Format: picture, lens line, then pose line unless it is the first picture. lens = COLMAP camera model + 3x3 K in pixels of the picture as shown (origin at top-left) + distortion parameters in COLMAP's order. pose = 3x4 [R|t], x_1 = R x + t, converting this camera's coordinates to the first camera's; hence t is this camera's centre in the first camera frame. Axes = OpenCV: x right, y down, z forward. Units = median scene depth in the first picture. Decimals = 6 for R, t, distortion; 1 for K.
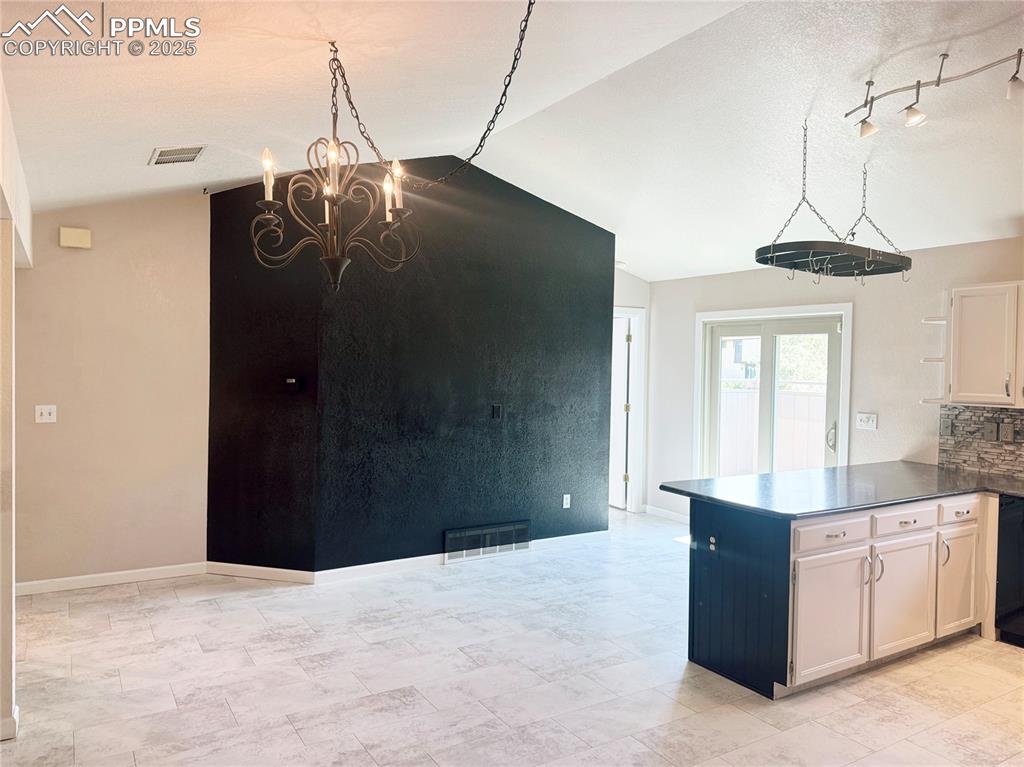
lens RADIAL K [[718.3, 0, 514.5], [0, 718.3, 382.6], [0, 0, 1]] dist [0.132204, -0.188550]
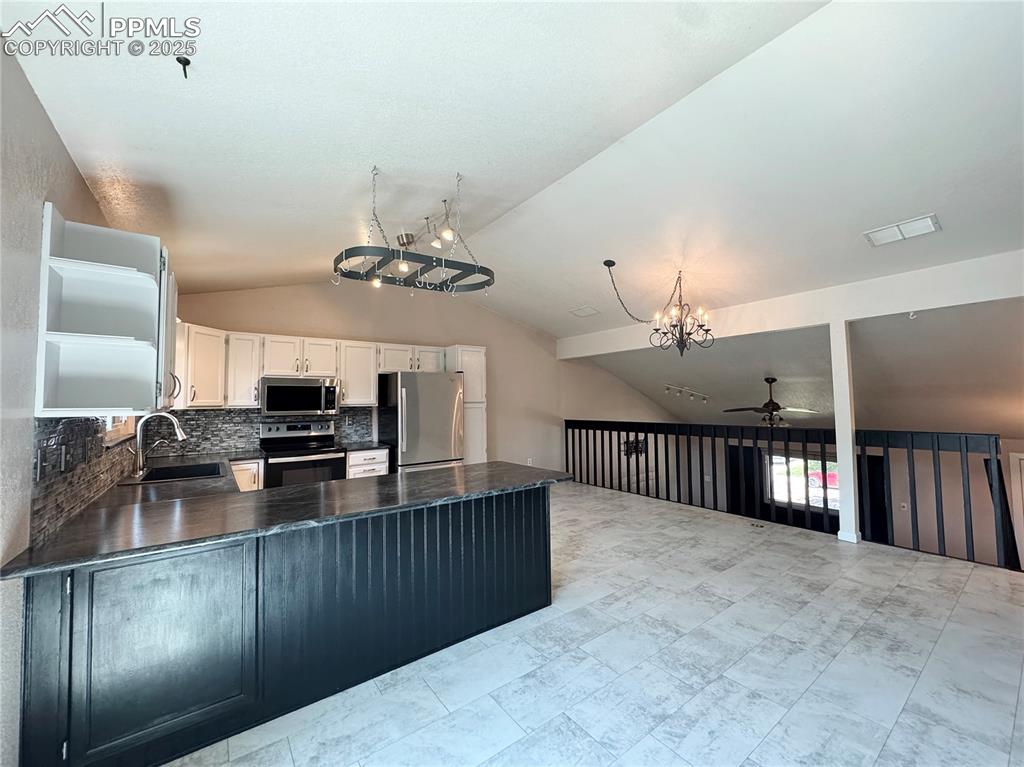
lens RADIAL K [[408.4, 0, 513.2], [0, 408.4, 383.6], [0, 0, 1]] dist [0.002839, -0.000196]
pose [[-0.996394, -0.006899, -0.084570, 0.335854], [-0.005311, 0.999806, -0.018985, 0.008706], [0.084685, -0.018467, -0.996237, 1.566021]]
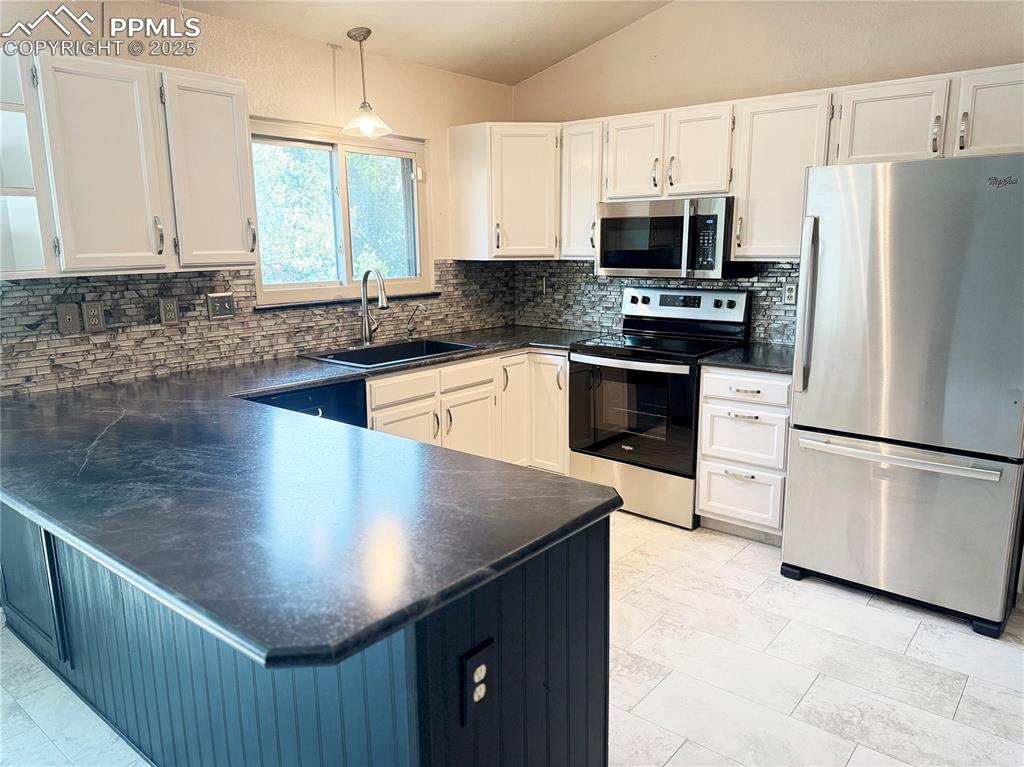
lens RADIAL K [[718.3, 0, 514.5], [0, 718.3, 382.6], [0, 0, 1]] dist [0.132204, -0.188550]
pose [[-0.320601, -0.198250, 0.926235, -0.036339], [0.028055, 0.975435, 0.218492, -0.003358], [-0.946799, 0.096034, -0.307163, 0.956038]]
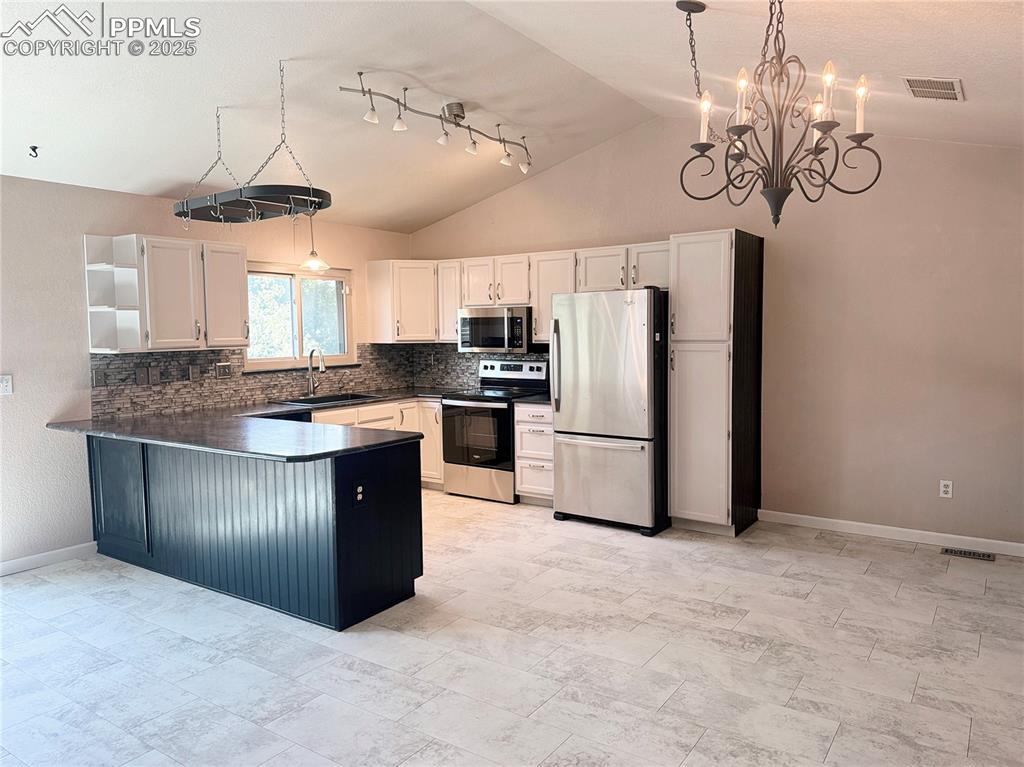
lens RADIAL K [[718.3, 0, 514.5], [0, 718.3, 382.6], [0, 0, 1]] dist [0.132204, -0.188550]
pose [[-0.398983, -0.081611, 0.913319, -0.609366], [0.030379, 0.994308, 0.102119, -0.018068], [-0.916455, 0.068490, -0.394233, 1.046297]]
